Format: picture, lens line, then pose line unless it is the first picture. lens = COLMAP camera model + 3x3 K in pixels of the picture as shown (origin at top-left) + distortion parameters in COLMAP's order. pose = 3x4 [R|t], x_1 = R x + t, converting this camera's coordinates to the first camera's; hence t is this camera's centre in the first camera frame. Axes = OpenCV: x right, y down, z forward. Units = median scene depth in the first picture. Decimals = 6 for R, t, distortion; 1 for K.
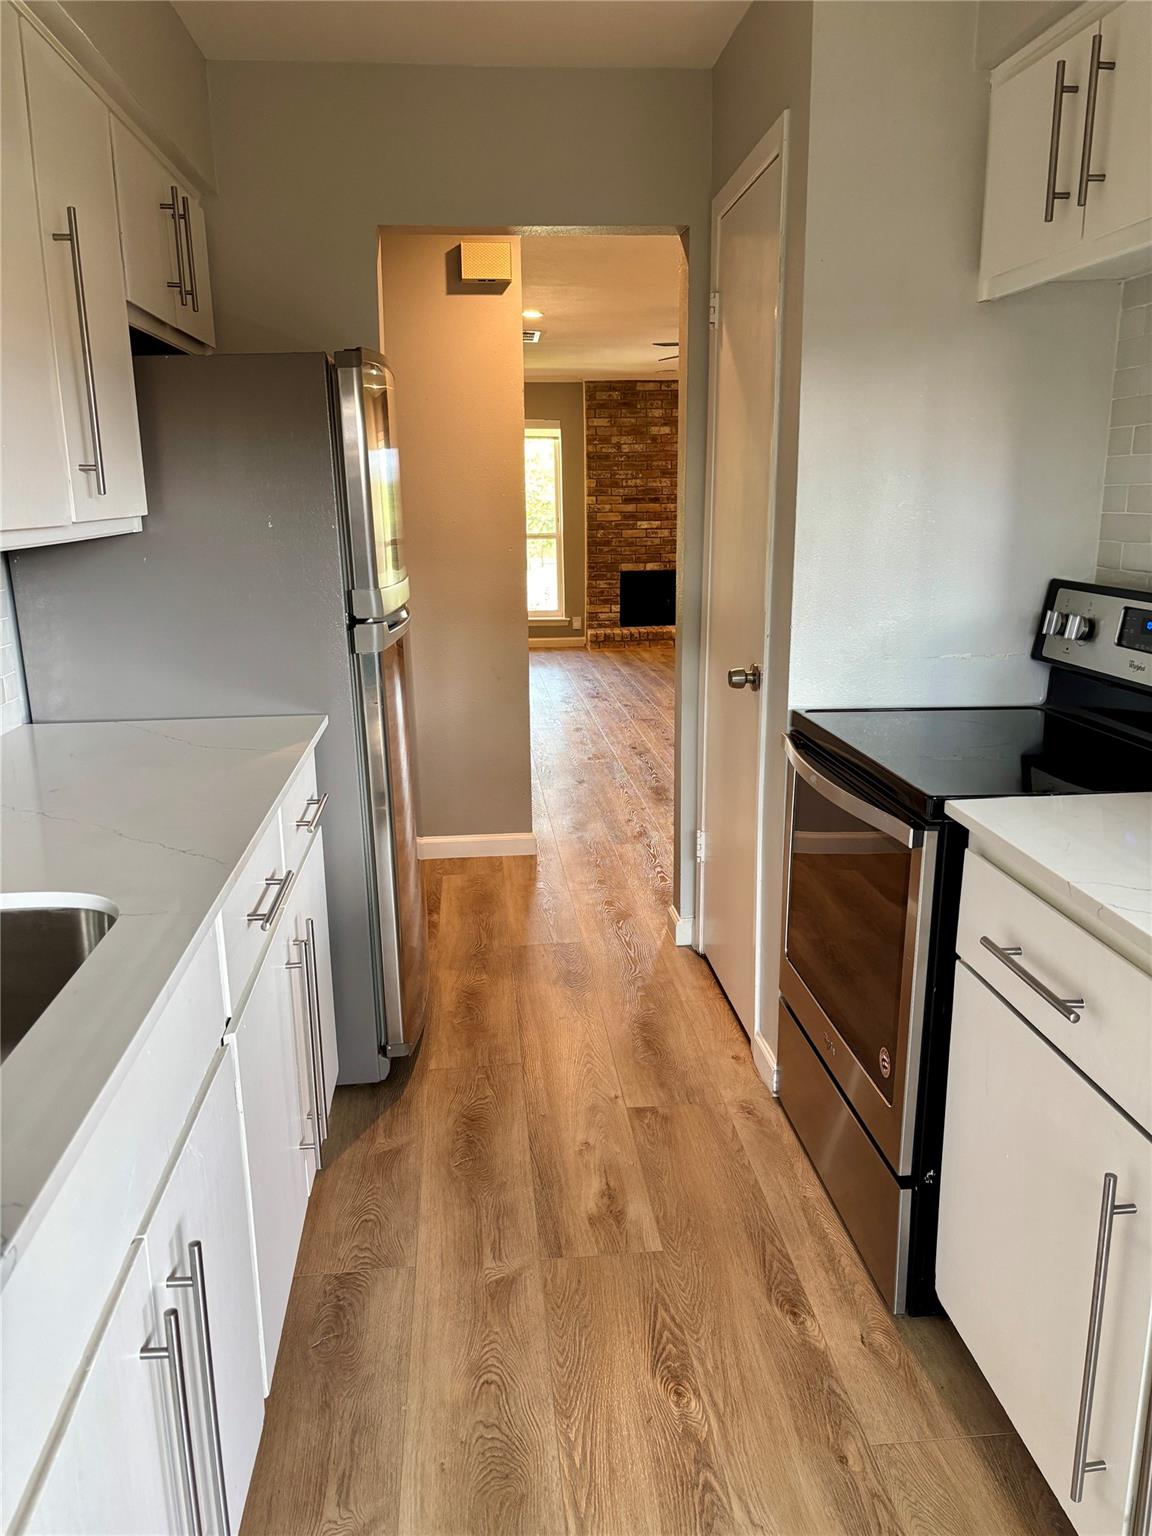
lens RADIAL K [[1160.1, 0, 568.0], [0, 1160.1, 768.9], [0, 0, 1]] dist [0.032551, -0.043702]
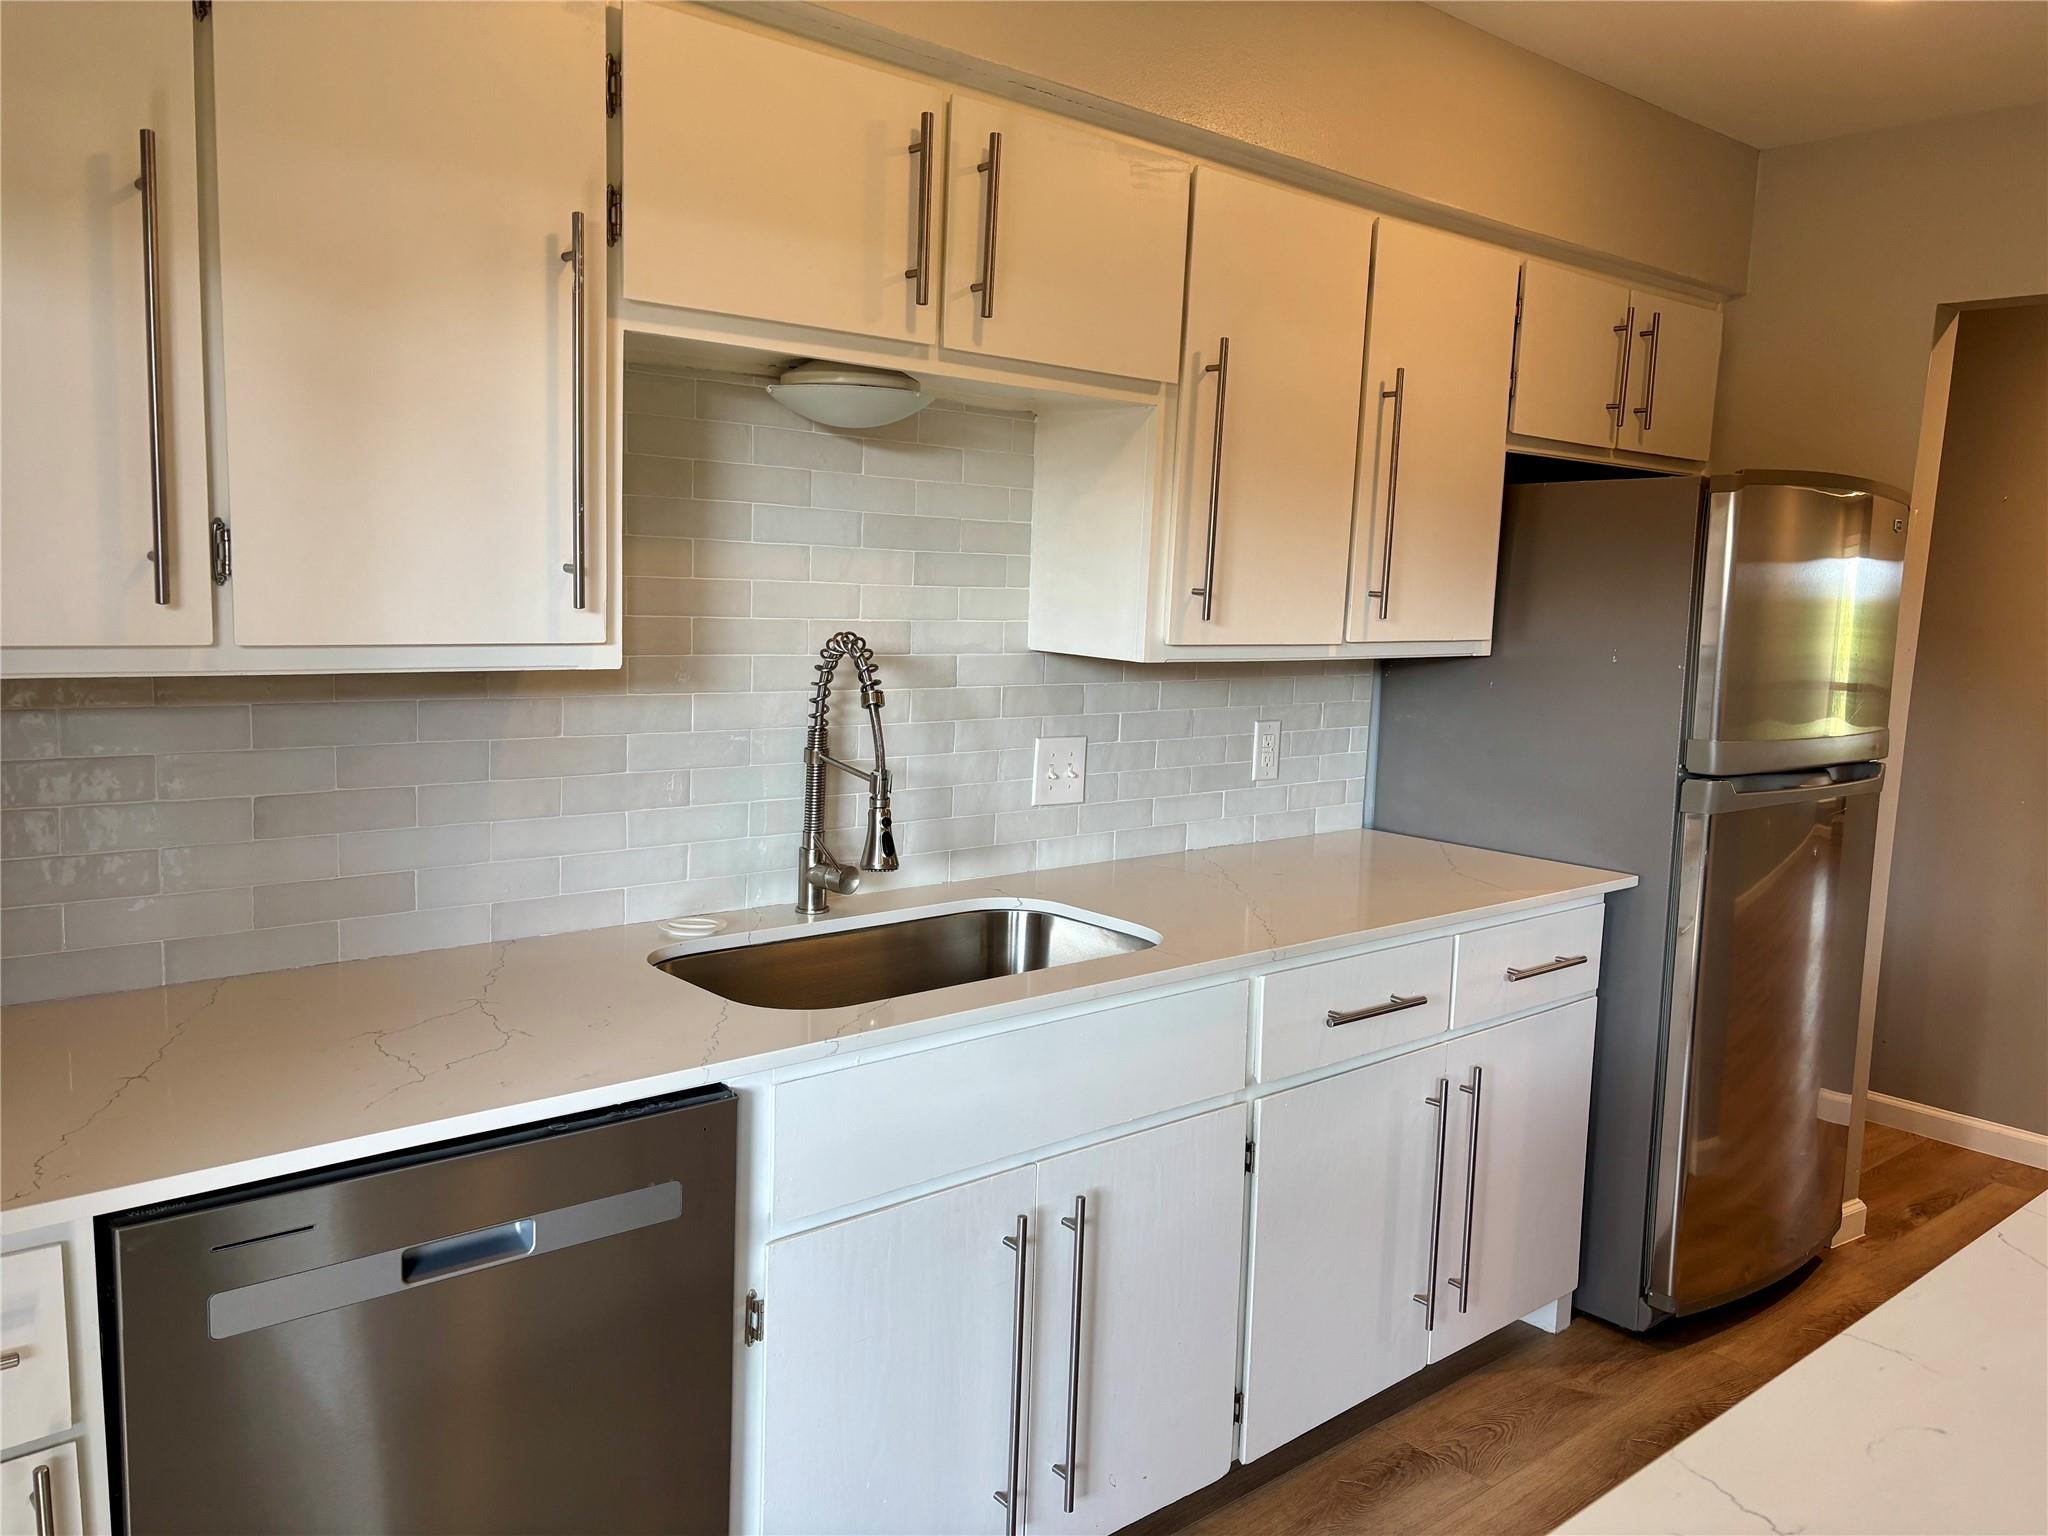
lens RADIAL K [[1546.8, 0, 1031.7], [0, 1546.8, 773.1], [0, 0, 1]] dist [0.032551, -0.043702]
pose [[0.572997, 0.133239, -0.808654, 0.517453], [-0.233939, 0.972235, -0.005574, -0.008944], [0.785460, 0.192370, 0.588258, -0.065485]]
